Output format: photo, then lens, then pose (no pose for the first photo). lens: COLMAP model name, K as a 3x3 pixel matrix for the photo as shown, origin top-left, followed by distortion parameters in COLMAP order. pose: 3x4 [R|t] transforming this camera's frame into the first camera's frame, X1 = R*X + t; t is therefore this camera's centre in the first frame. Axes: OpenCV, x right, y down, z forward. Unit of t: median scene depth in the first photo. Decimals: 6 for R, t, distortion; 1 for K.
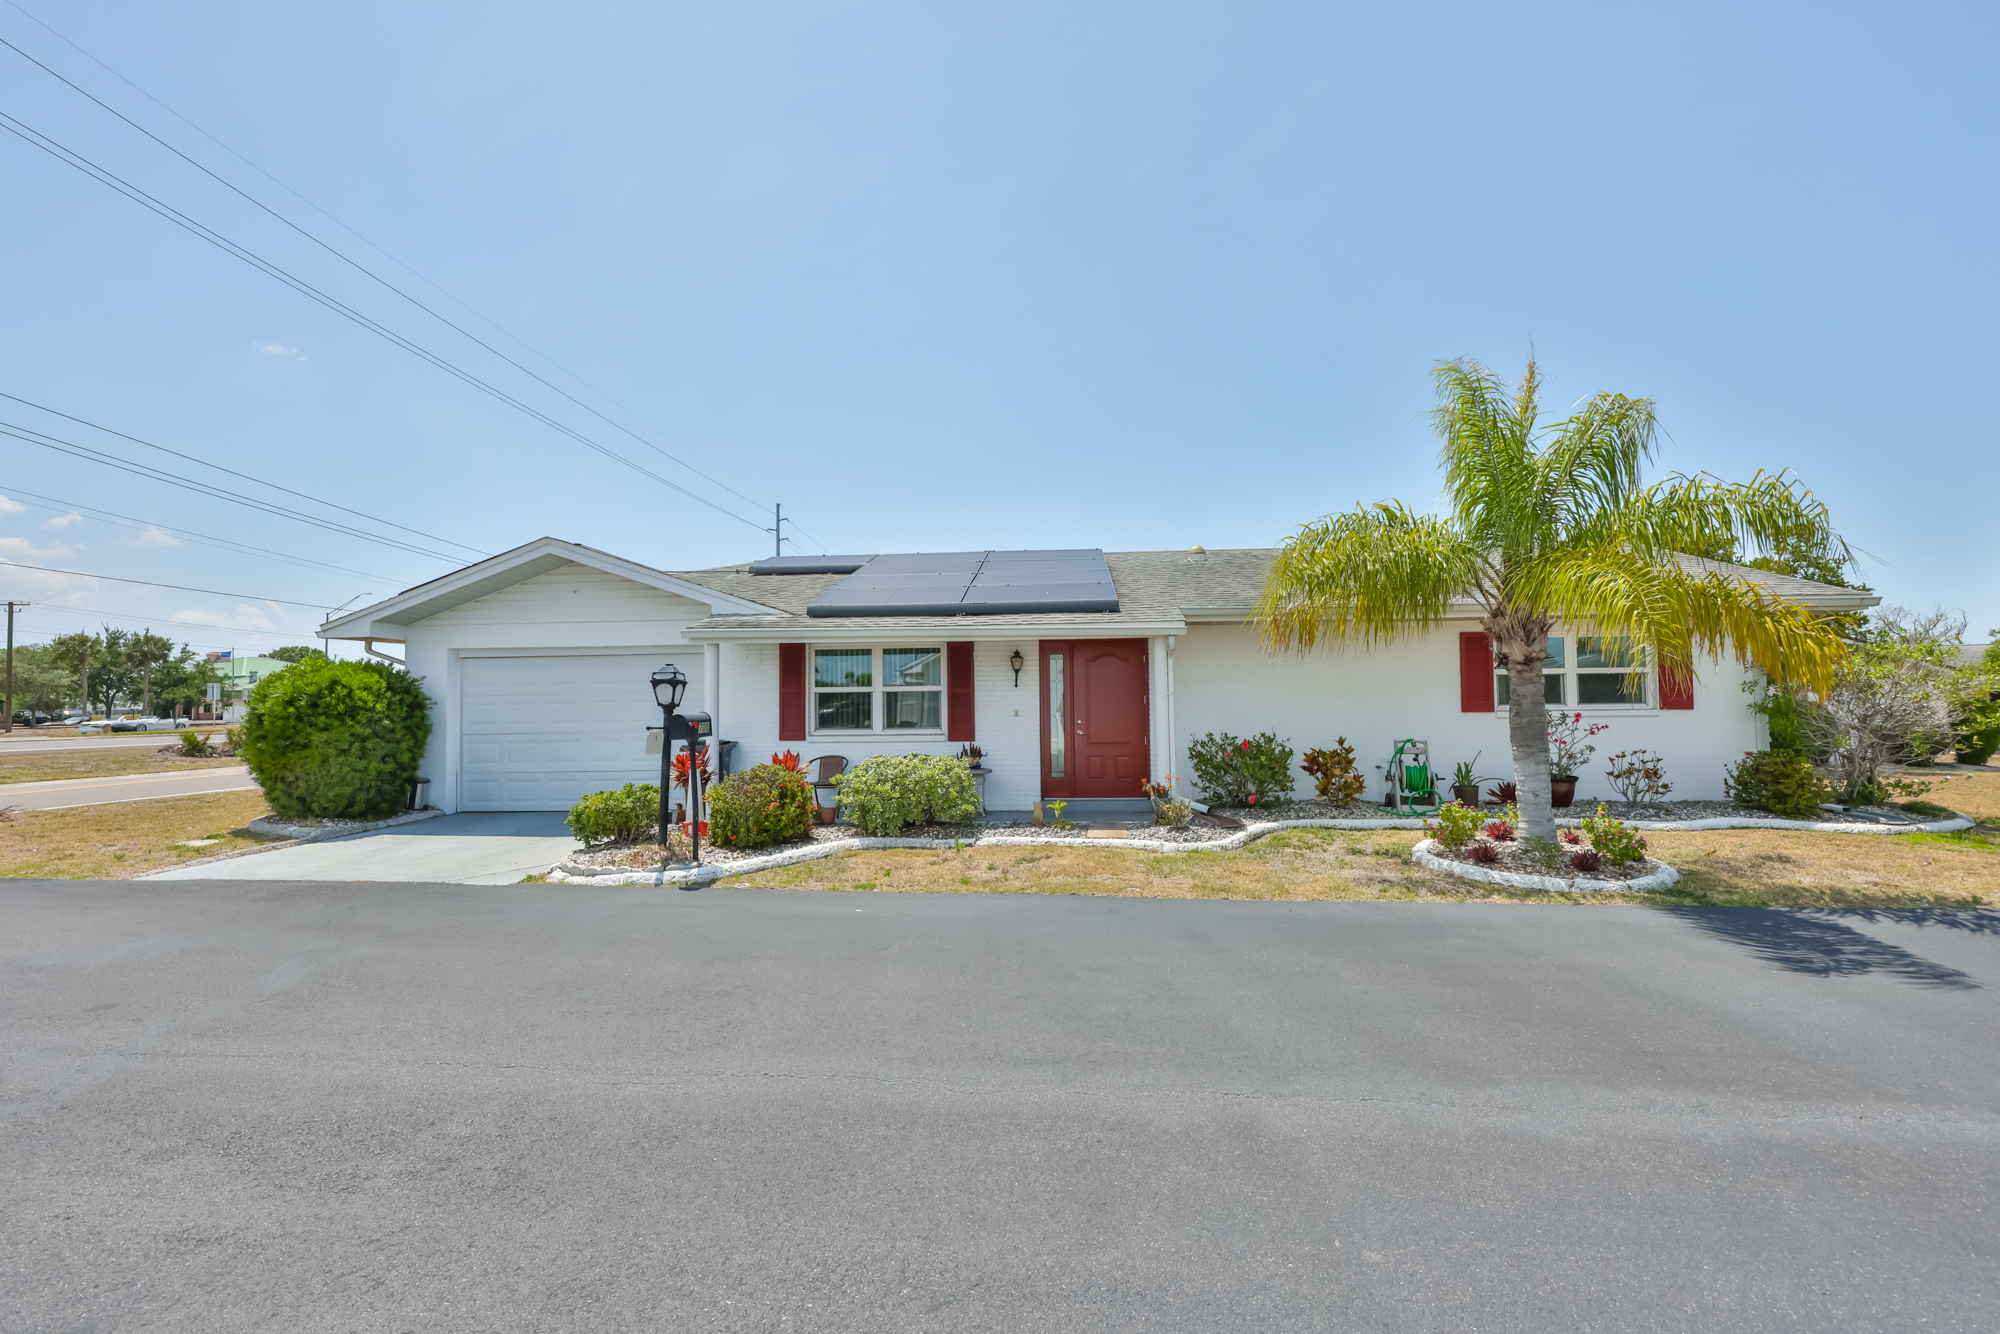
lens RADIAL K [[853.5, 0, 1019.8], [0, 853.5, 671.2], [0, 0, 1]] dist [-0.001049, -0.000124]
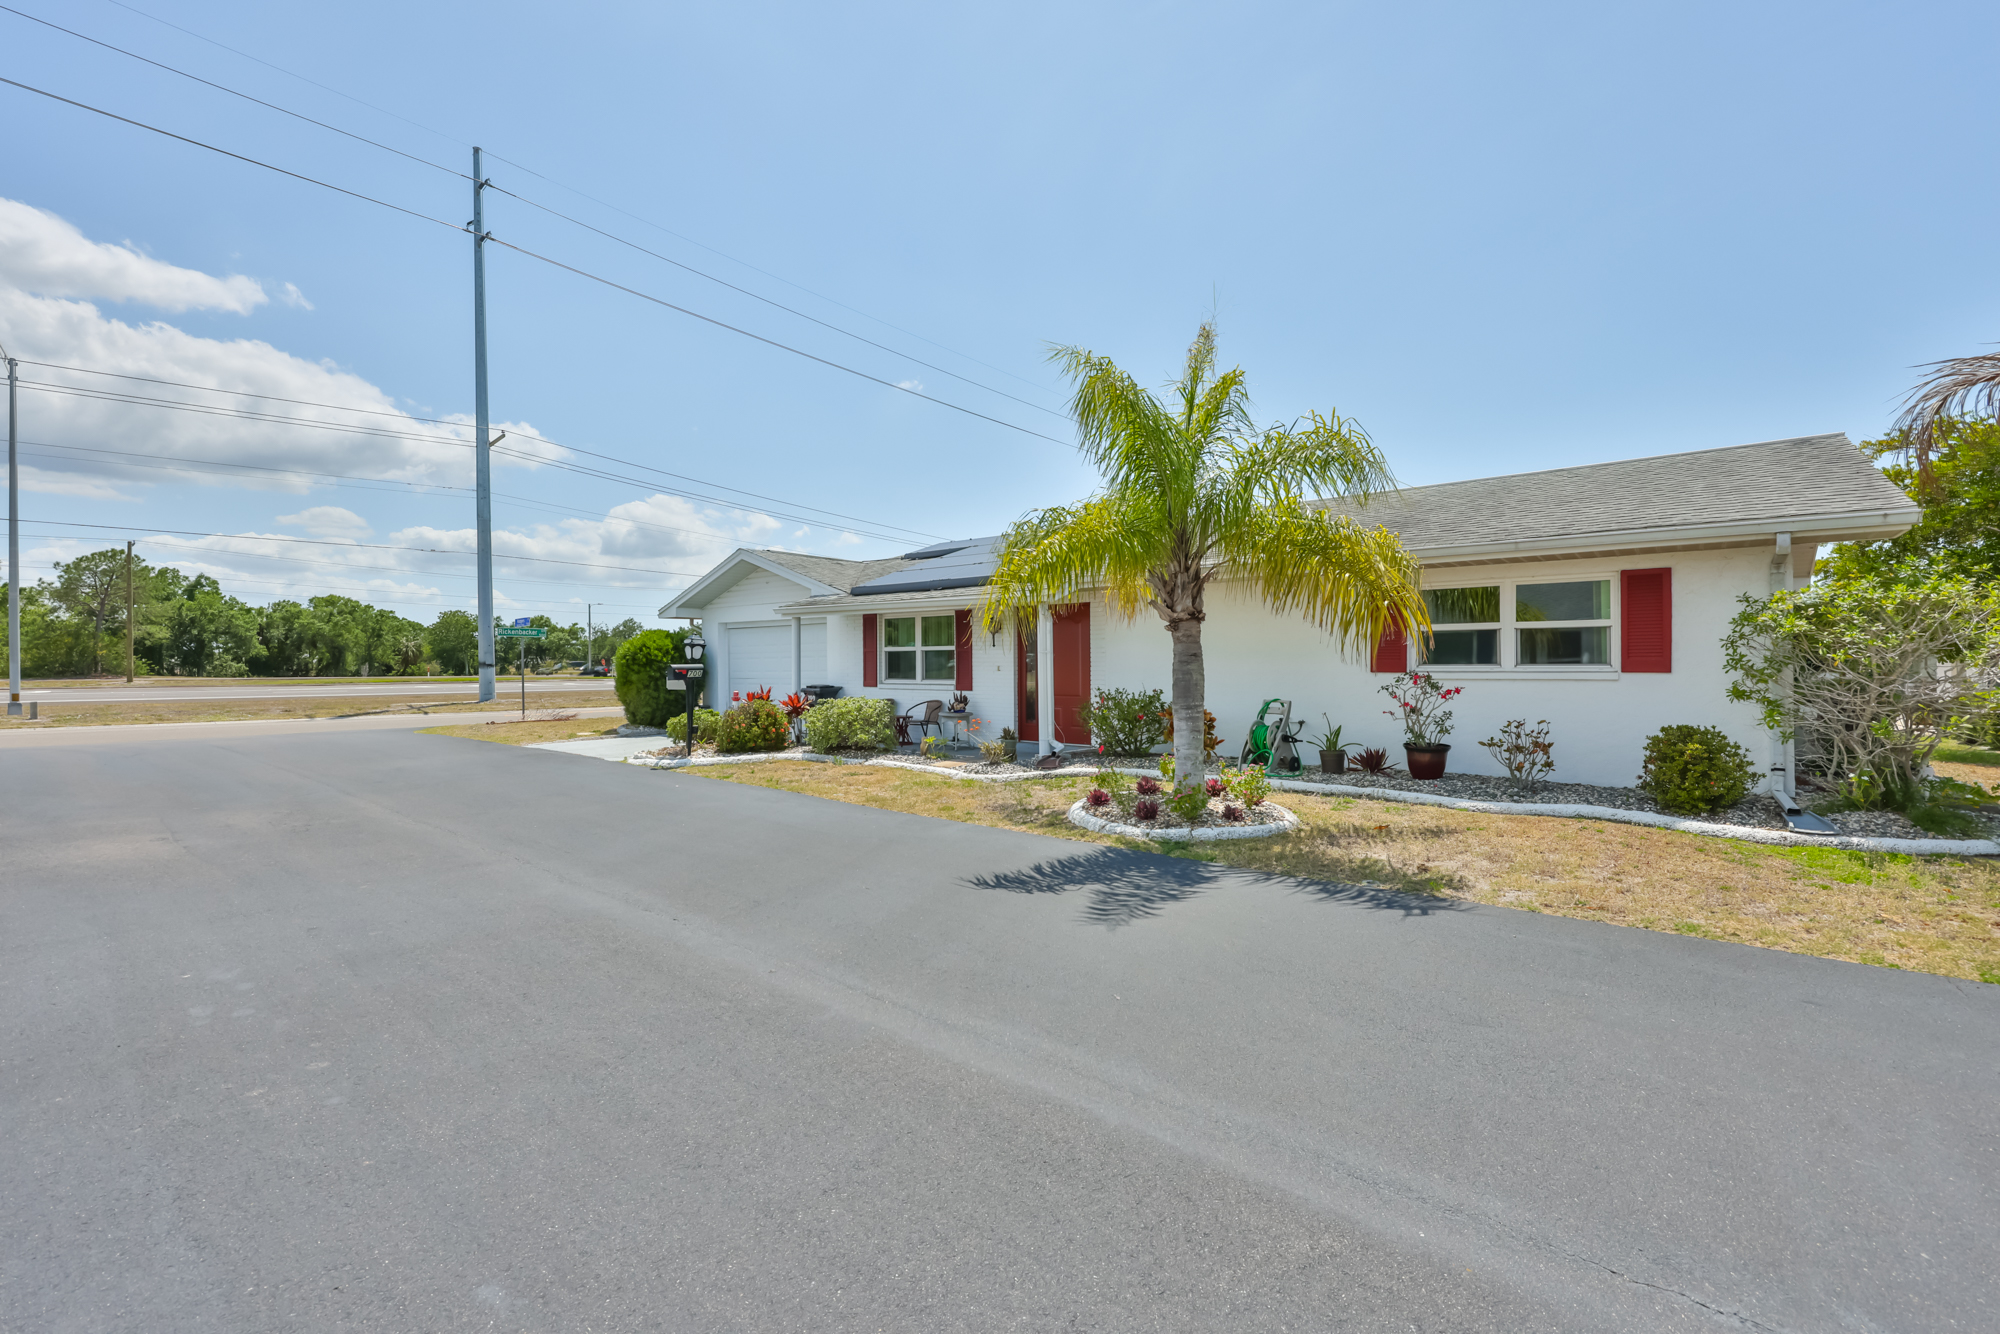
lens RADIAL K [[853.5, 0, 1019.8], [0, 853.5, 671.2], [0, 0, 1]] dist [-0.001049, -0.000124]
pose [[0.825841, 0.013000, -0.563753, 0.773113], [0.015213, 0.998857, 0.045319, -0.001041], [0.563698, -0.046003, 0.824699, 0.023439]]
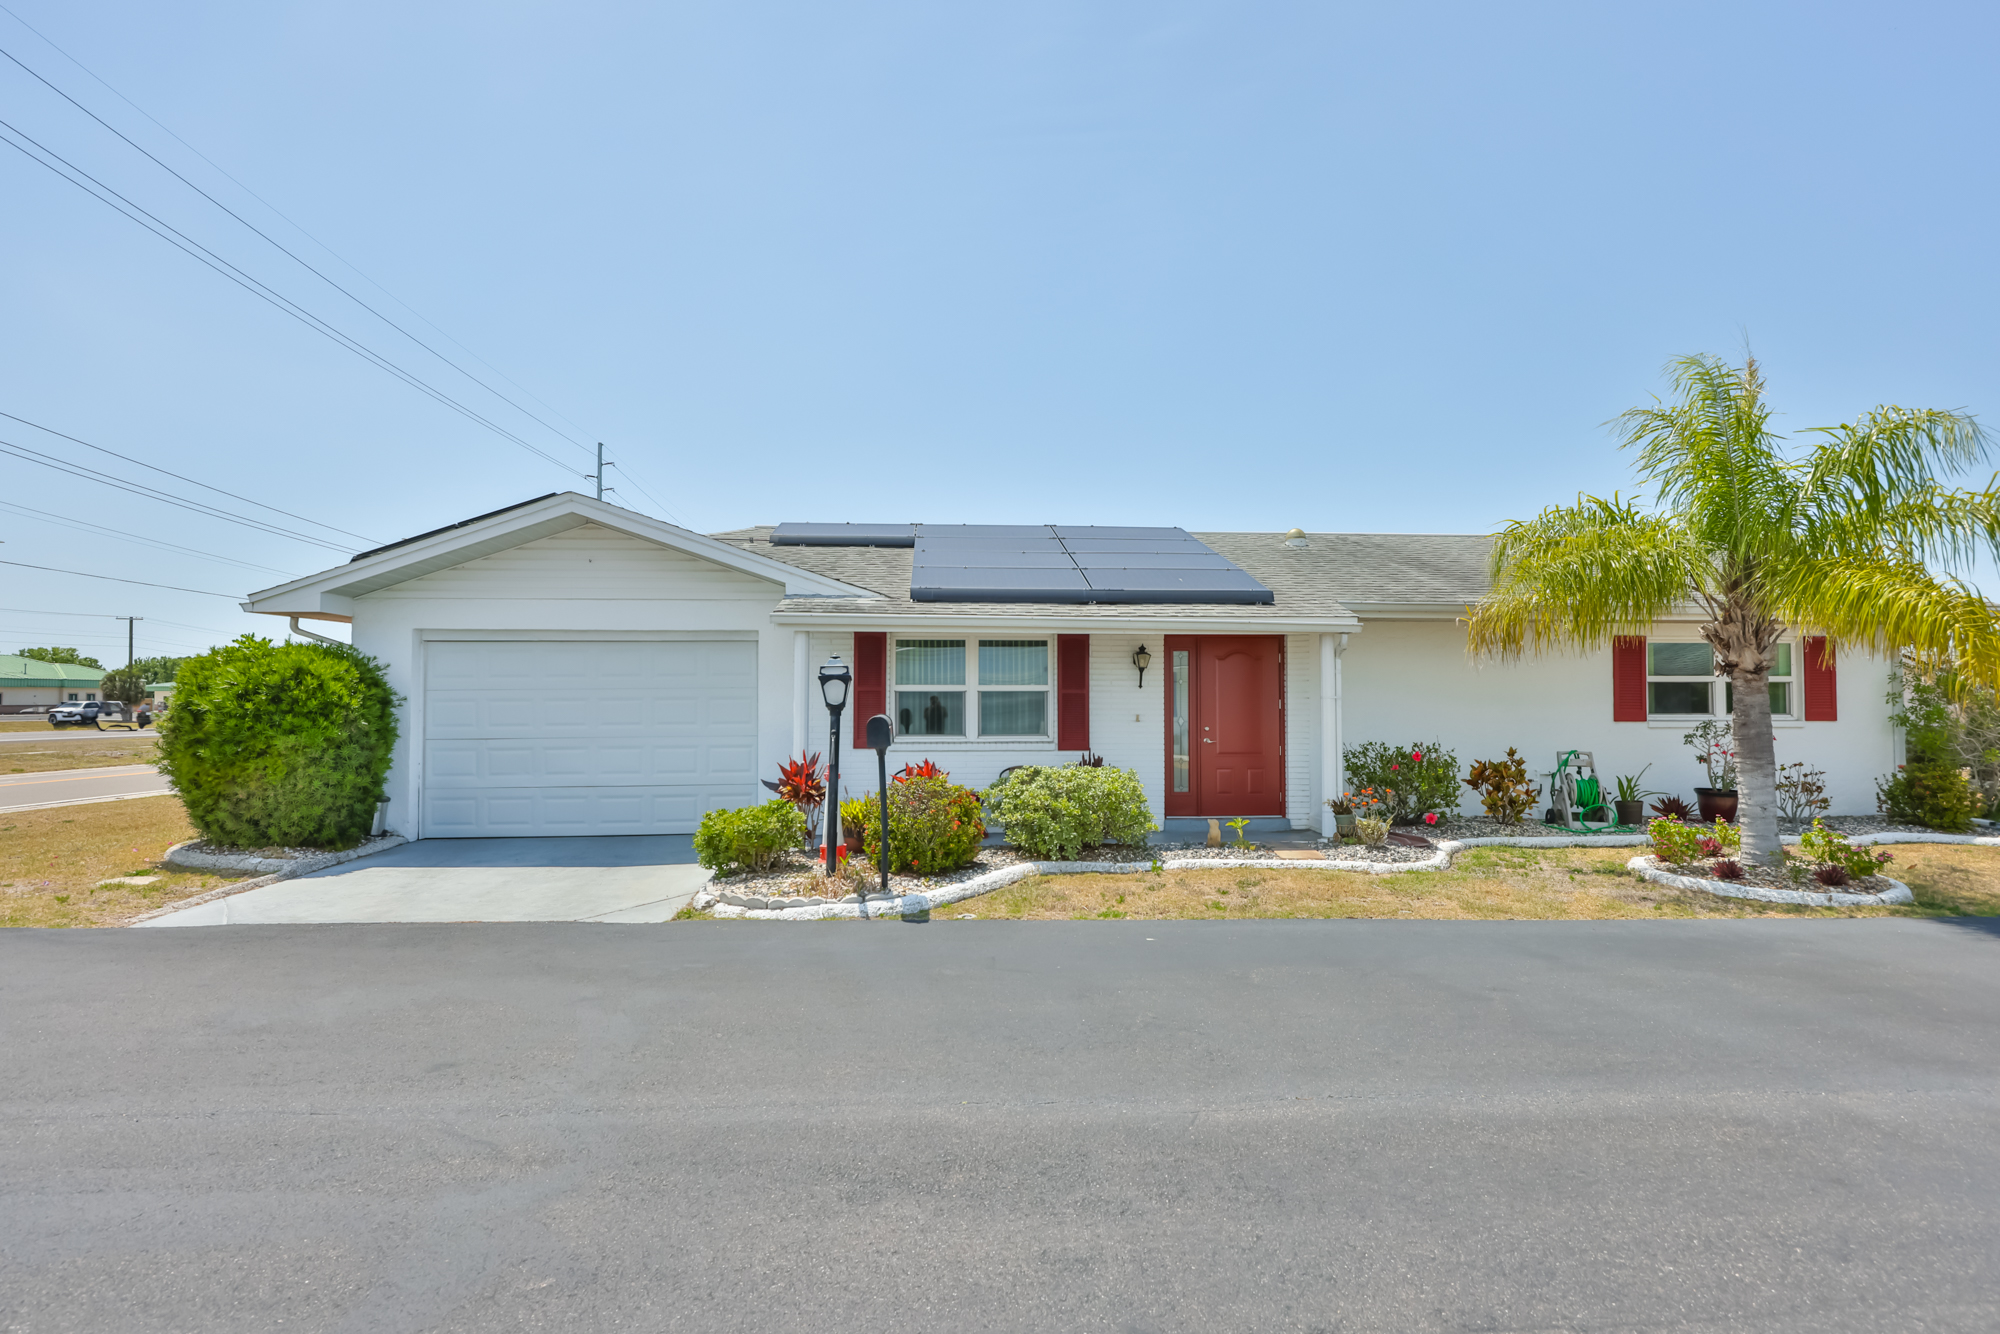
lens RADIAL K [[1054.5, 0, 1039.7], [0, 1054.5, 664.9], [0, 0, 1]] dist [0.001881, 0.000718]
pose [[0.988669, 0.016437, 0.149206, -0.288200], [-0.016352, 0.999865, -0.001795, -0.001411], [-0.149216, -0.000665, 0.988804, -0.043233]]
